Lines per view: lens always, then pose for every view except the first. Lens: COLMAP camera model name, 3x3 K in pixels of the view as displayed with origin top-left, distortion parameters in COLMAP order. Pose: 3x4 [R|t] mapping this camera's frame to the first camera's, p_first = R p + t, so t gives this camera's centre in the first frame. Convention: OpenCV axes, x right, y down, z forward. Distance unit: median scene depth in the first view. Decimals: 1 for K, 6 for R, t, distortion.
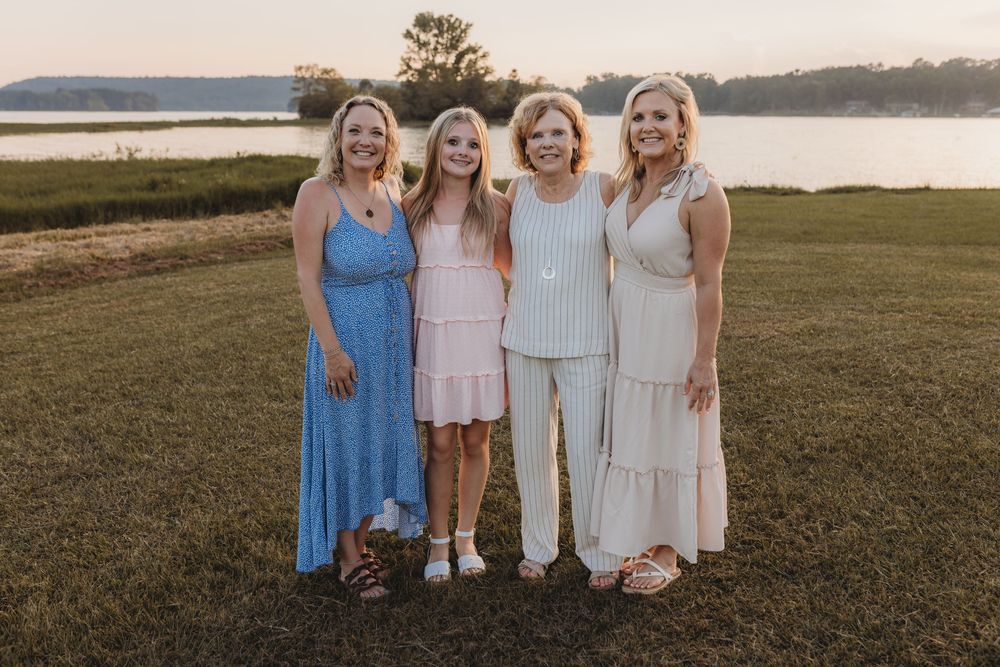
lens RADIAL K [[932.0, 0, 488.1], [0, 932.0, 343.1], [0, 0, 1]] dist [-0.002731, -0.001027]
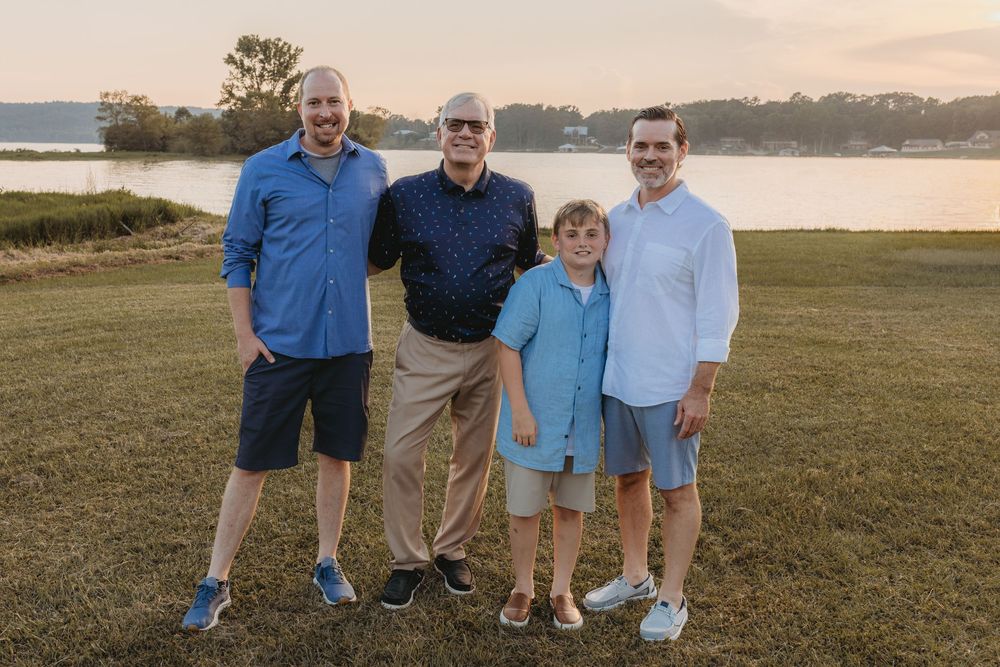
lens RADIAL K [[1125.6, 0, 454.6], [0, 1125.6, 343.7], [0, 0, 1]] dist [-0.002656, 0.008743]
pose [[0.997934, -0.001820, 0.064215, 0.058127], [0.006149, 0.997715, -0.067281, 0.012766], [-0.063946, 0.067537, 0.995665, -0.063810]]
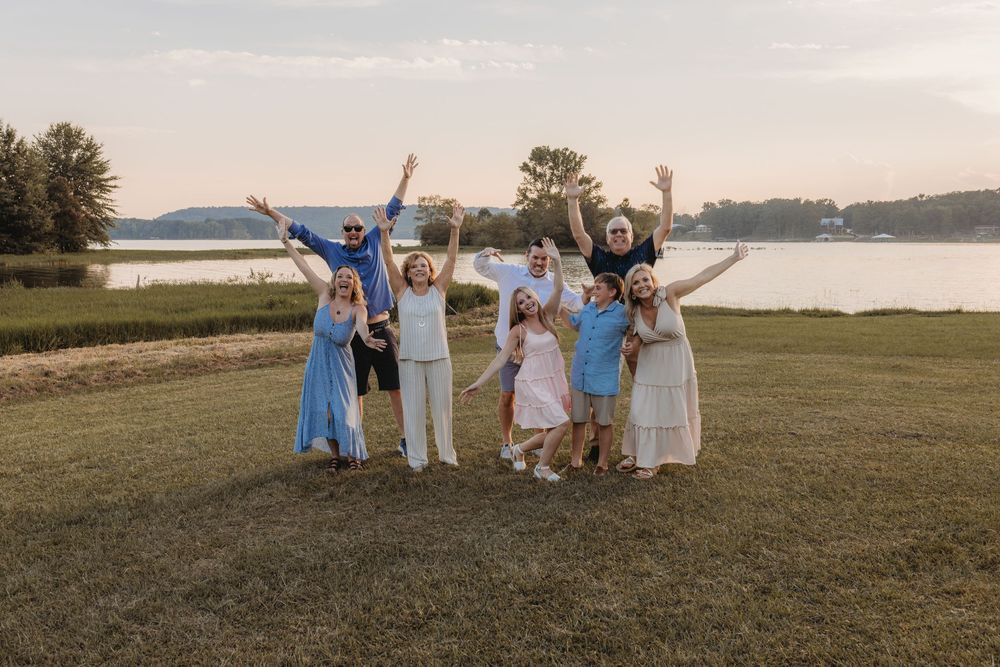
lens RADIAL K [[1013.3, 0, 482.0], [0, 1013.3, 340.8], [0, 0, 1]] dist [-0.000767, 0.001635]
pose [[0.987325, 0.011471, -0.158298, 0.049251], [-0.033259, 0.990193, -0.135689, 0.019064], [0.155189, 0.139234, 0.978024, -0.097578]]
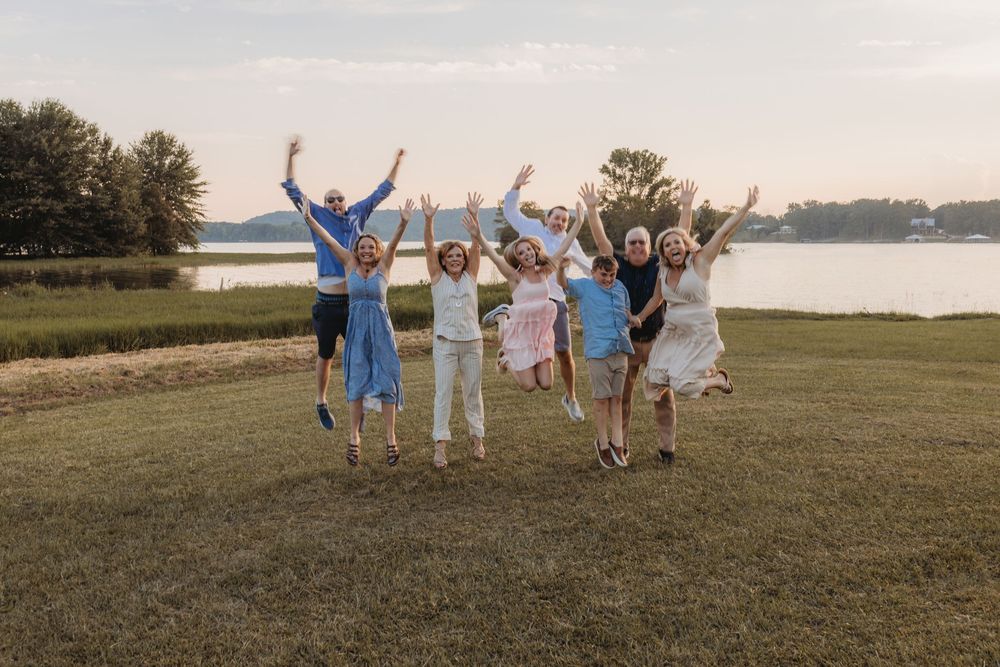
lens RADIAL K [[1018.7, 0, 482.6], [0, 1018.7, 319.0], [0, 0, 1]] dist [-0.001881, 0.003507]
pose [[0.970125, 0.011203, -0.242348, 0.060737], [-0.050041, 0.986693, -0.154701, 0.019136], [0.237390, 0.162206, 0.957776, -0.103362]]
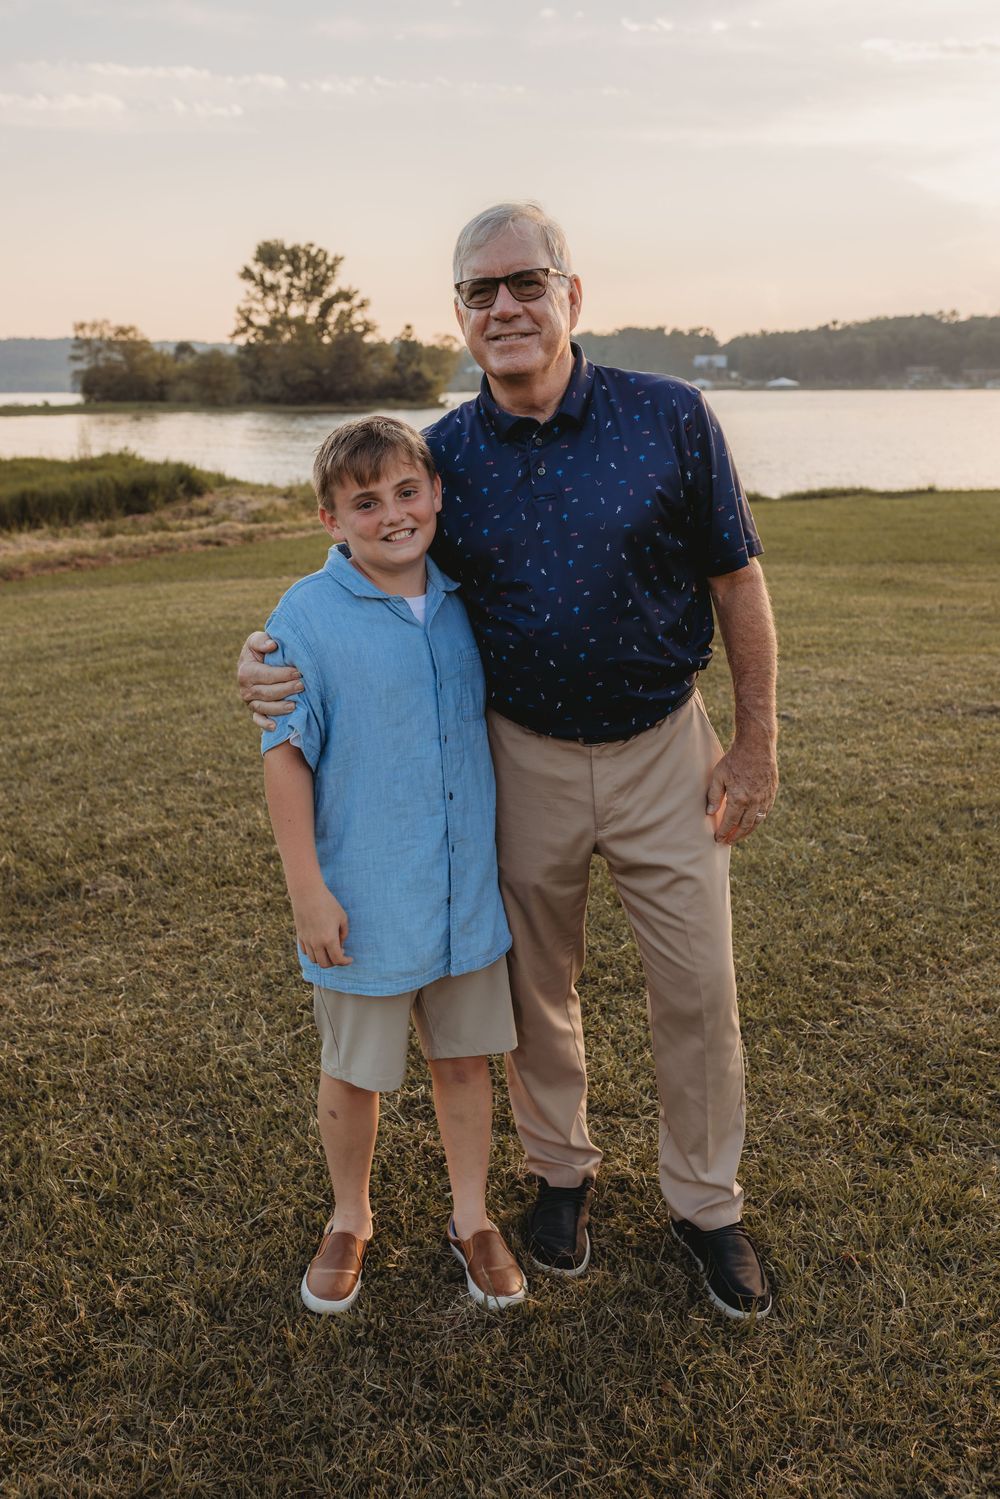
lens RADIAL K [[1458.1, 0, 517.5], [0, 1458.1, 742.5], [0, 0, 1]] dist [-0.005621, 0.000978]
pose [[0.998103, -0.025537, 0.056023, 0.039183], [0.025802, 0.999659, -0.004004, 0.009310], [-0.055901, 0.005442, 0.998421, -0.037779]]
